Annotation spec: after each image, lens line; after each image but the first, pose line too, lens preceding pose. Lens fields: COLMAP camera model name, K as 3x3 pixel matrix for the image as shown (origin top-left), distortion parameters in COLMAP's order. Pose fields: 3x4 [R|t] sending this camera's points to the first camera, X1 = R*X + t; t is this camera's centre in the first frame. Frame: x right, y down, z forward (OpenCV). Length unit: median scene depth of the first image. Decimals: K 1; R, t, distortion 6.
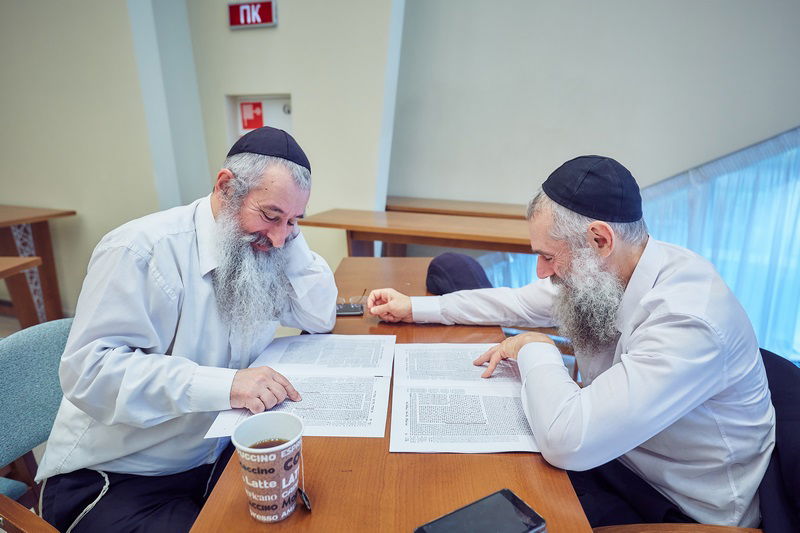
lens RADIAL K [[530.7, 0, 400.0], [0, 530.7, 266.5], [0, 0, 1]] dist [-0.003454, -0.001091]
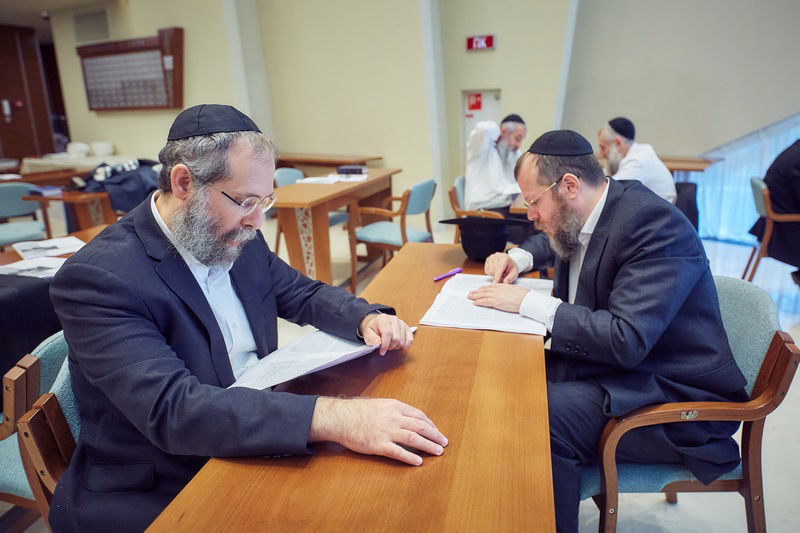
lens RADIAL K [[547.8, 0, 400.0], [0, 547.8, 266.5], [0, 0, 1]] dist [-0.024300, 0.001588]
pose [[0.953226, 0.056741, -0.296886, 0.036155], [-0.046906, 0.998092, 0.040151, 0.187729], [0.298597, -0.024347, 0.954069, -0.779905]]
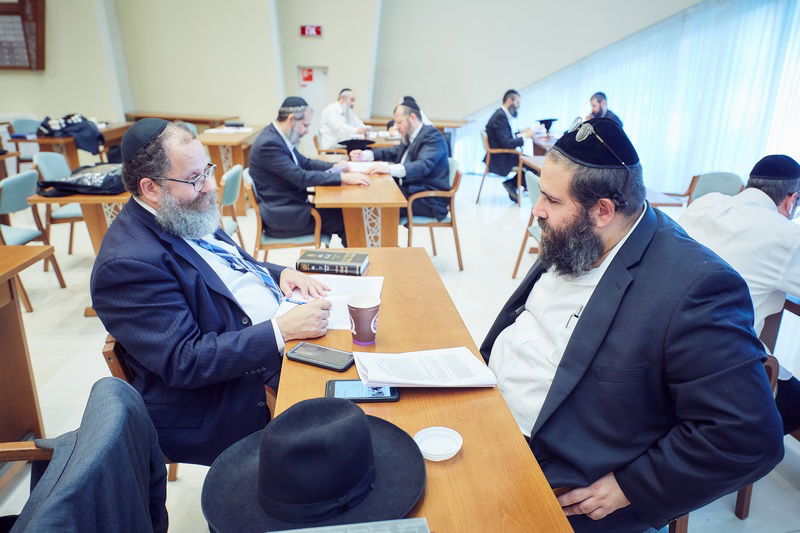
lens RADIAL K [[588.1, 0, 401.0], [0, 588.1, 265.7], [0, 0, 1]] dist [-0.010606, -0.009996]
pose [[0.999050, 0.002110, 0.043537, -0.003358], [-0.005389, 0.997144, 0.075329, 0.338606], [-0.043254, -0.075492, 0.996208, -1.608153]]
